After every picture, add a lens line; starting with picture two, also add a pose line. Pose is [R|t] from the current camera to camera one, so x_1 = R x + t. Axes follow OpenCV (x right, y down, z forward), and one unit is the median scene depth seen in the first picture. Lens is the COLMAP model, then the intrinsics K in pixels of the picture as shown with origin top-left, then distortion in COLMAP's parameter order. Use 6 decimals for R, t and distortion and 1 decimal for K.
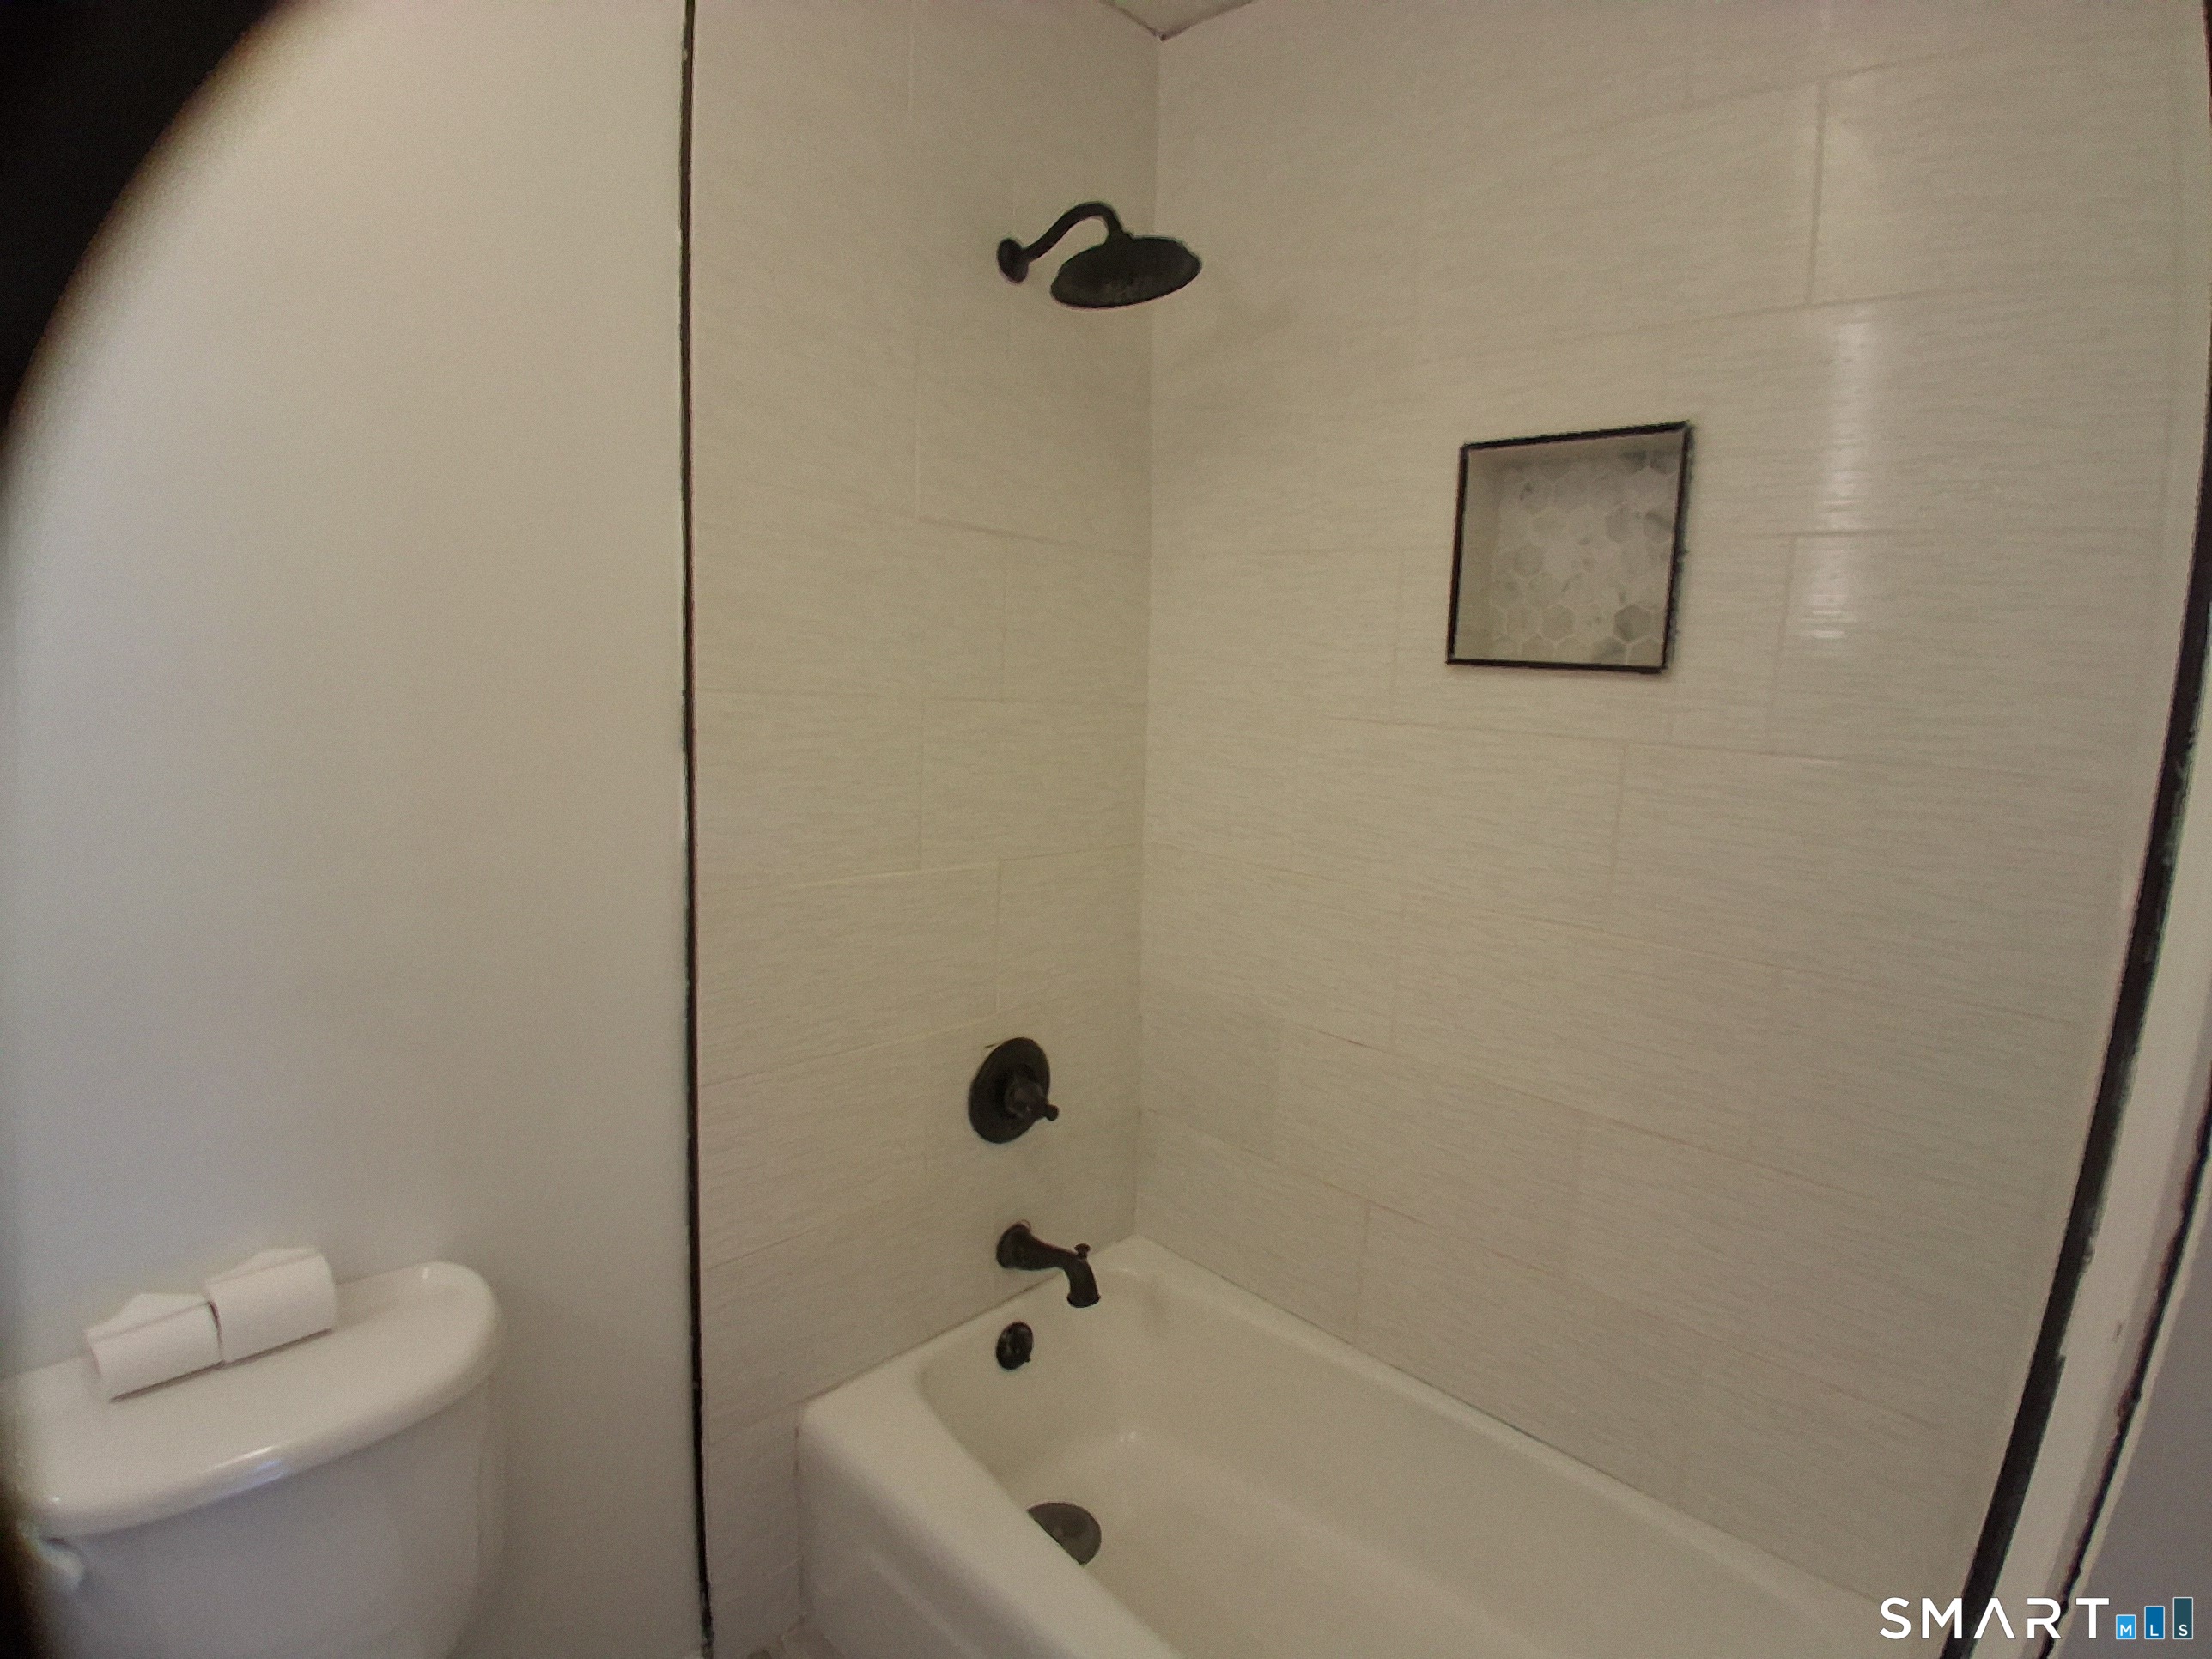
lens RADIAL K [[1100.9, 0, 1117.9], [0, 1100.9, 826.9], [0, 0, 1]] dist [0.009567, -0.051134]
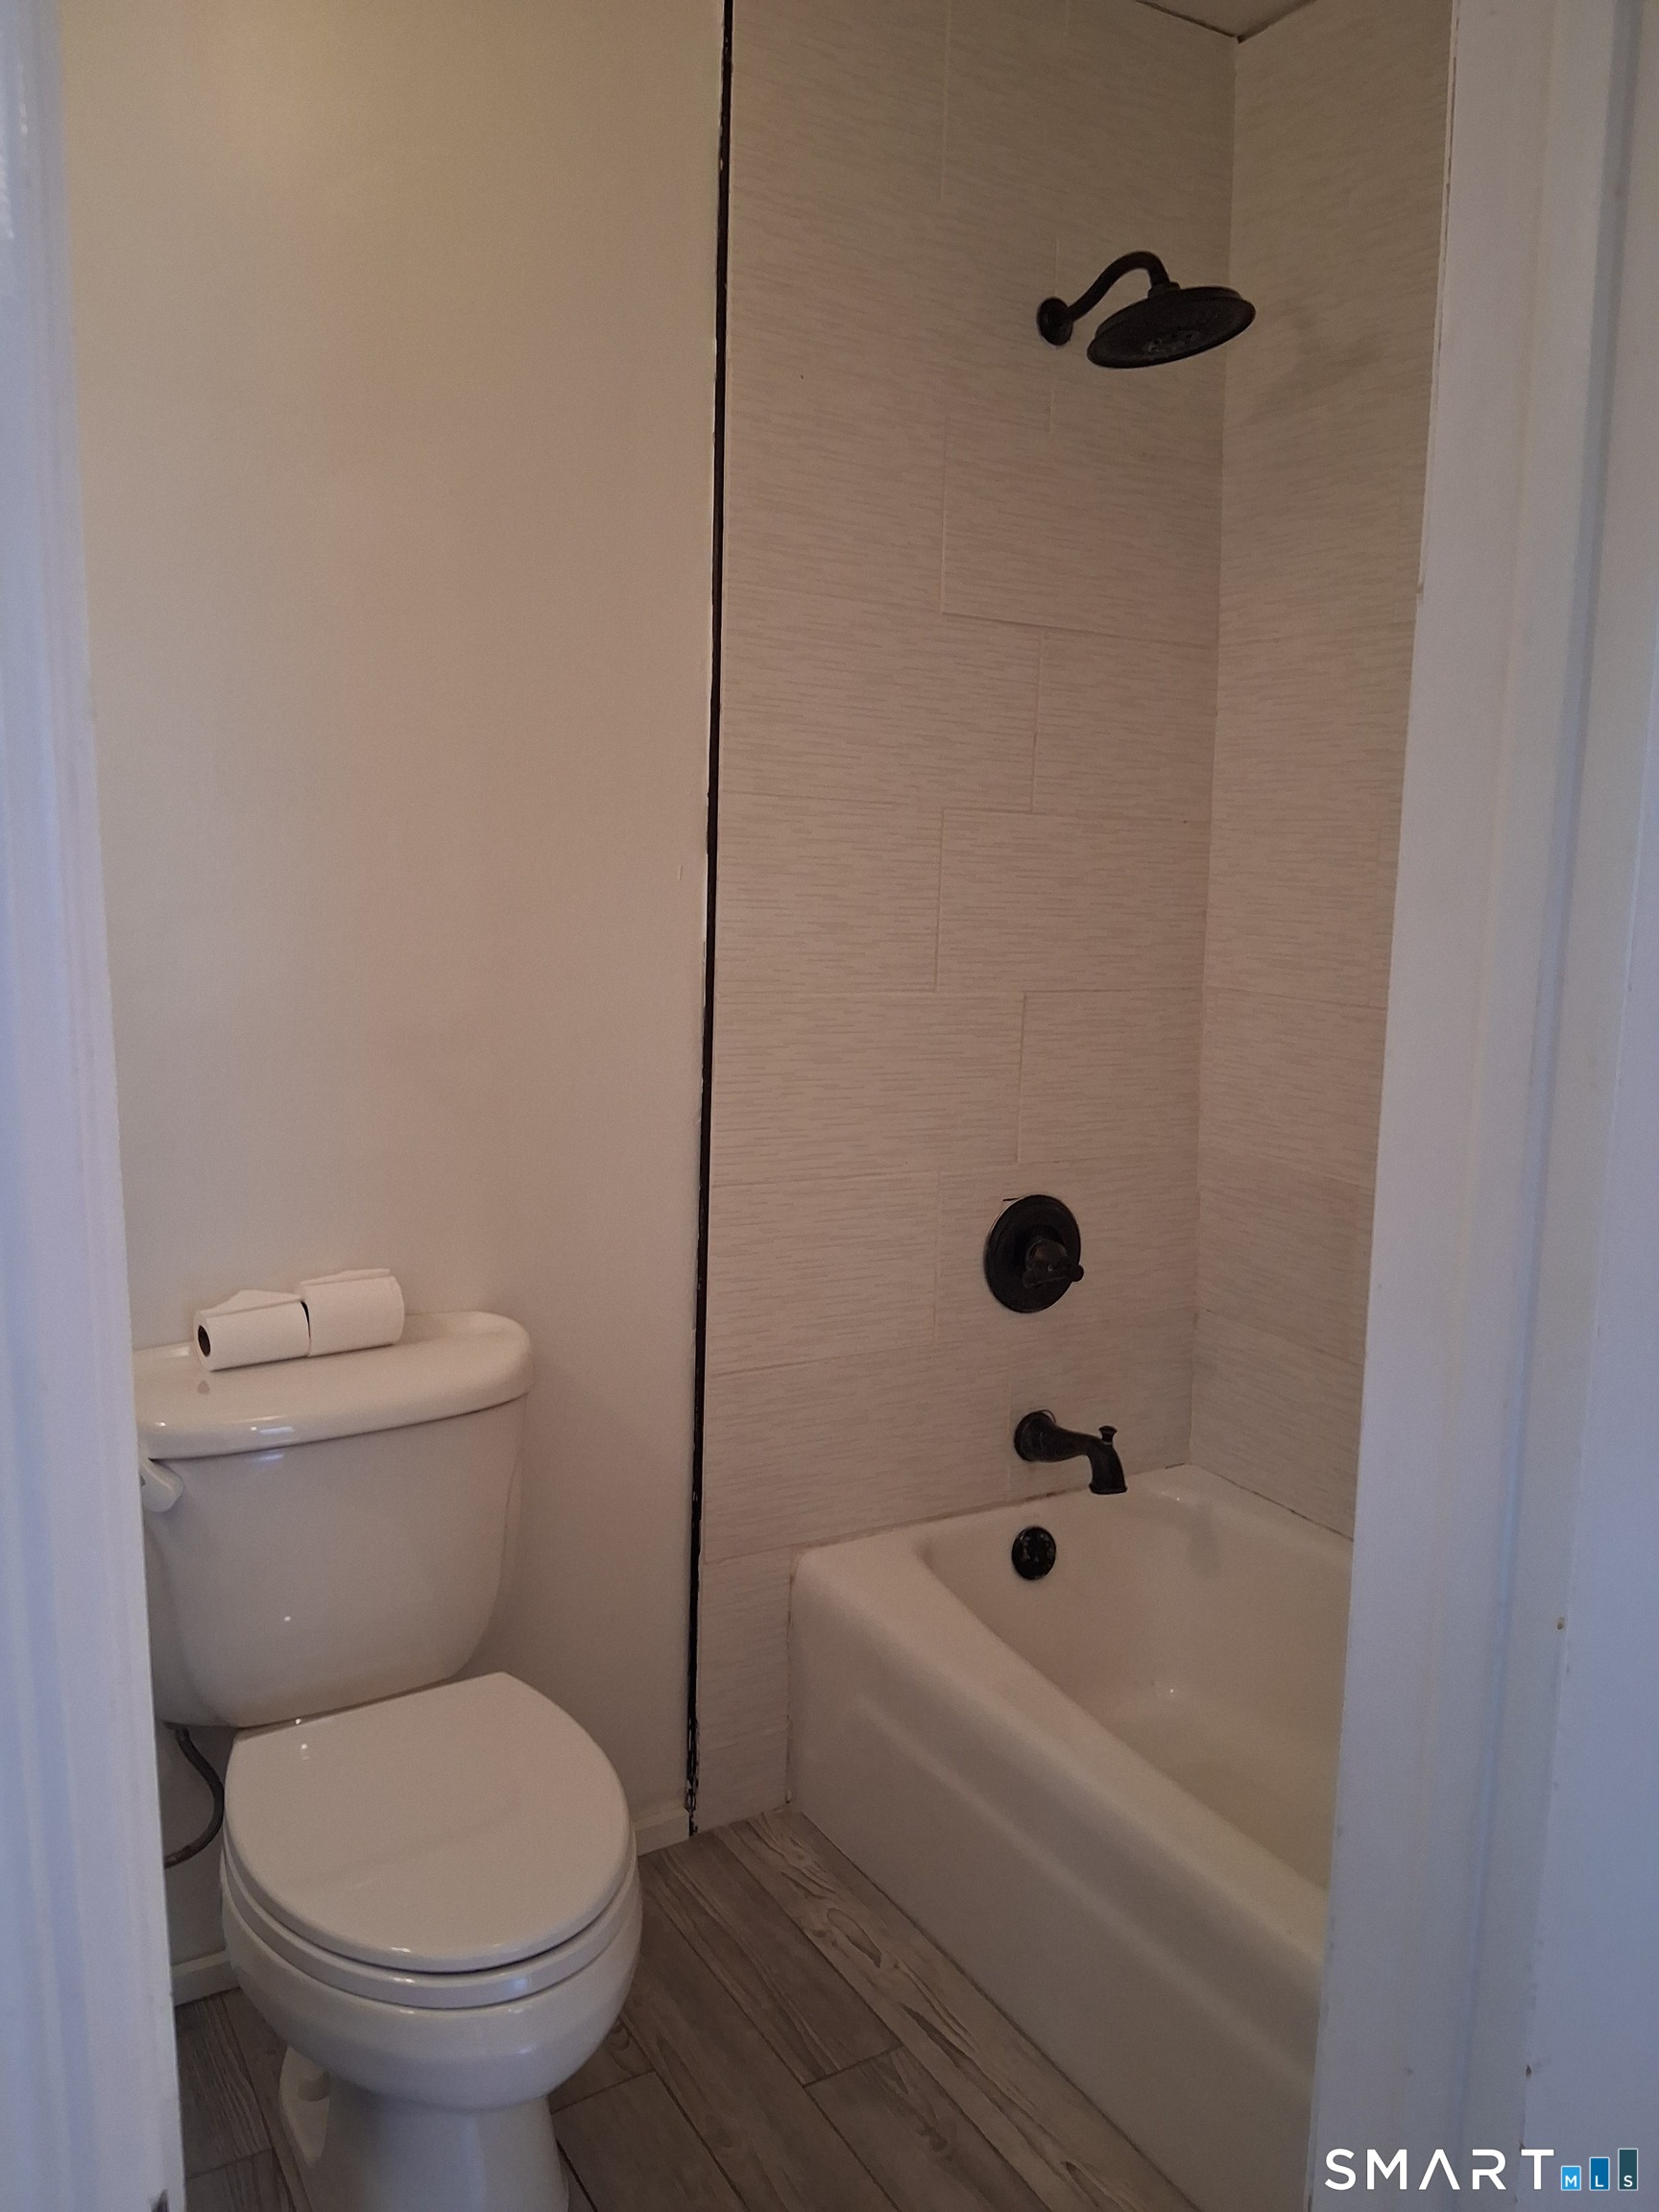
lens RADIAL K [[1675.7, 0, 830.9], [0, 1675.7, 1110.2], [0, 0, 1]] dist [0.125565, -0.196320]
pose [[0.959441, 0.029380, -0.280374, 0.147750], [-0.029558, 0.999557, 0.003594, 0.145621], [0.280355, 0.004839, 0.959884, -0.426415]]
